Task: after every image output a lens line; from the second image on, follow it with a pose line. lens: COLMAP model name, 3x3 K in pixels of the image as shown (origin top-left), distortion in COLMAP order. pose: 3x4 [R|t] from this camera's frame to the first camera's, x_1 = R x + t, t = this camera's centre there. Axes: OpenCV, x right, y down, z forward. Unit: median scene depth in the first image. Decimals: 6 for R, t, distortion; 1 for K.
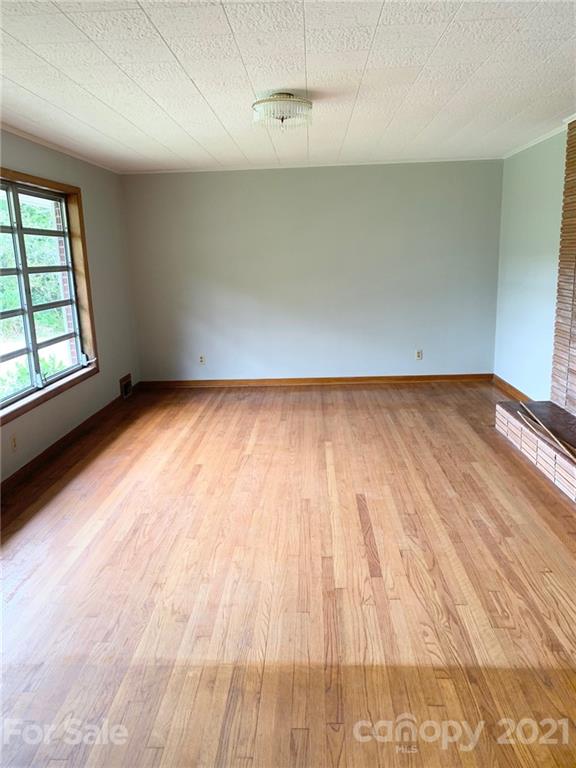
lens RADIAL K [[586.1, 0, 286.1], [0, 586.1, 392.7], [0, 0, 1]] dist [0.042434, -0.051004]
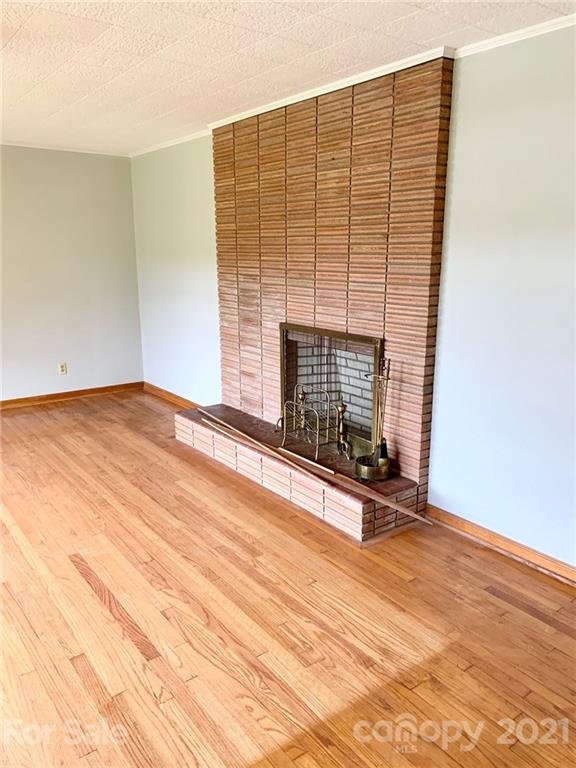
lens RADIAL K [[586.1, 0, 286.1], [0, 586.1, 392.7], [0, 0, 1]] dist [0.042434, -0.051004]
pose [[0.774059, -0.123997, 0.620853, -0.122790], [0.126207, 0.991172, 0.040607, -0.041920], [-0.620407, 0.046923, 0.782875, 0.186133]]
